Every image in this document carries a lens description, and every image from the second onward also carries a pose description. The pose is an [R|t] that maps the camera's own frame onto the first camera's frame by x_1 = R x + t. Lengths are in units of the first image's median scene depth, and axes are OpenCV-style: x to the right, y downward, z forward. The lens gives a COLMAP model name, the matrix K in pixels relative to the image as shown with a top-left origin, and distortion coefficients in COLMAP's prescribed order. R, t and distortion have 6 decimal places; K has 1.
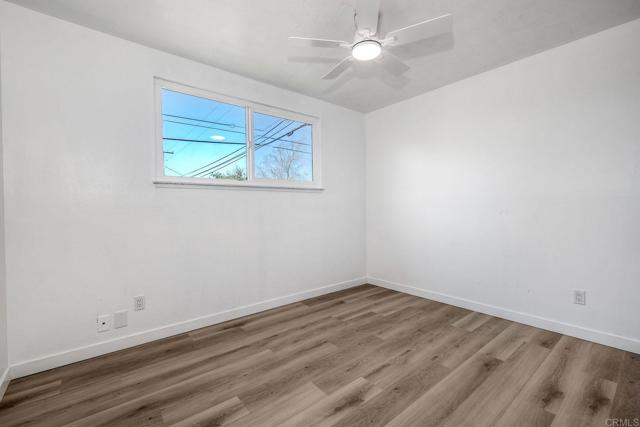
lens RADIAL K [[280.9, 0, 321.2], [0, 280.9, 210.1], [0, 0, 1]] dist [0.002634, 0.000117]
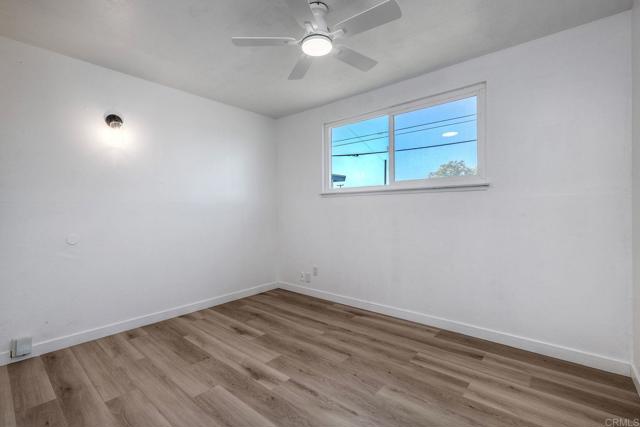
lens RADIAL K [[280.9, 0, 321.2], [0, 280.9, 210.1], [0, 0, 1]] dist [0.002634, 0.000117]
pose [[0.197575, 0.010413, -0.980232, 0.955269], [-0.008592, 0.999924, 0.008890, -0.039254], [0.980250, 0.006666, 0.197649, 0.717702]]
